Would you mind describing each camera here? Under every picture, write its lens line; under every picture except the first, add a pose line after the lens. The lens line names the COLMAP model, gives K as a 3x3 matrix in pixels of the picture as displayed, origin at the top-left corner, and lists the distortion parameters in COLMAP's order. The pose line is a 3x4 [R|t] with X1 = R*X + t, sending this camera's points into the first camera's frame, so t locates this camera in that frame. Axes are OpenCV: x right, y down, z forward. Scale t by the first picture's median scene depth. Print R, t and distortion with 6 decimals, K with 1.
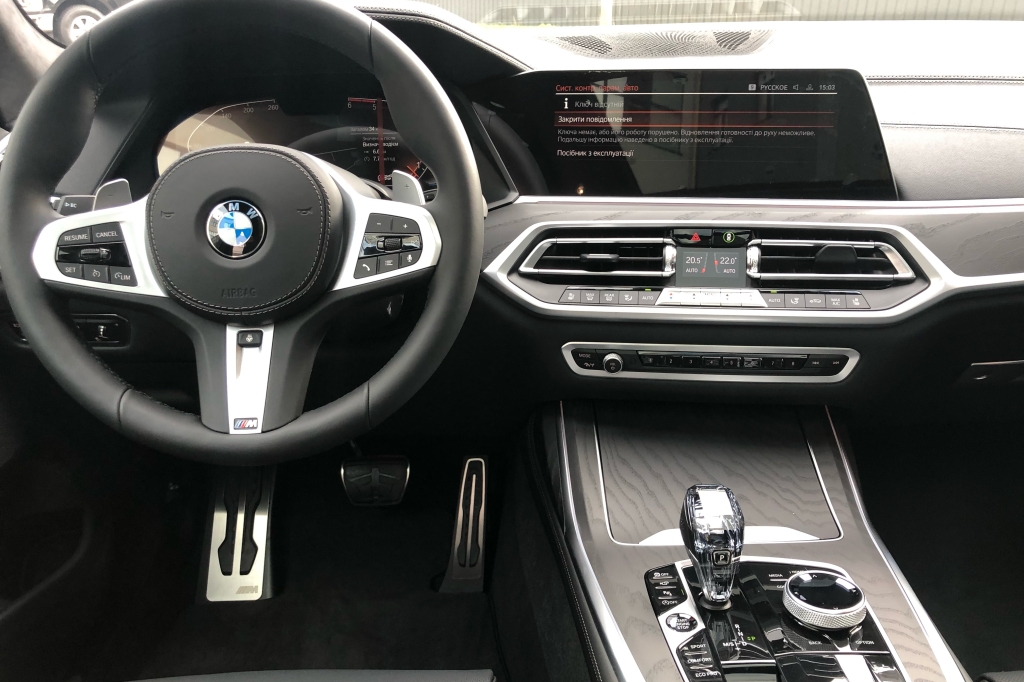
lens RADIAL K [[826.6, 0, 512.0], [0, 826.6, 341.0], [0, 0, 1]] dist [0.047452, -0.000471]
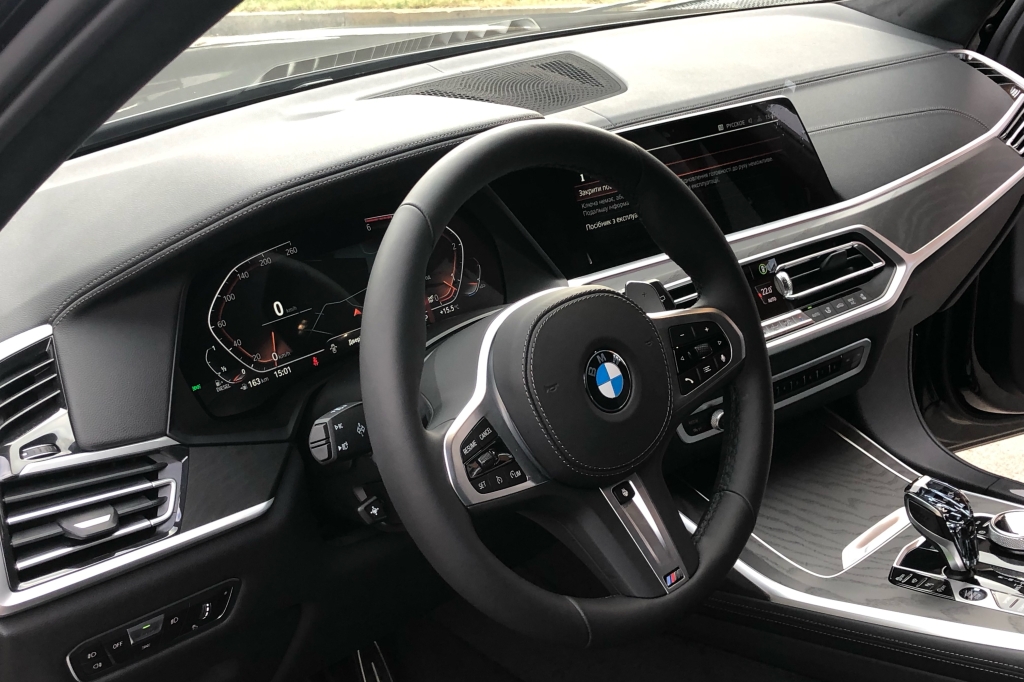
lens RADIAL K [[1265.4, 0, 512.0], [0, 1265.4, 341.0], [0, 0, 1]] dist [0.117582, 0.007130]
pose [[0.727621, -0.274943, 0.628470, -0.977944], [0.316493, 0.947378, 0.048033, -0.211414], [-0.608605, 0.163957, 0.776350, -0.032591]]
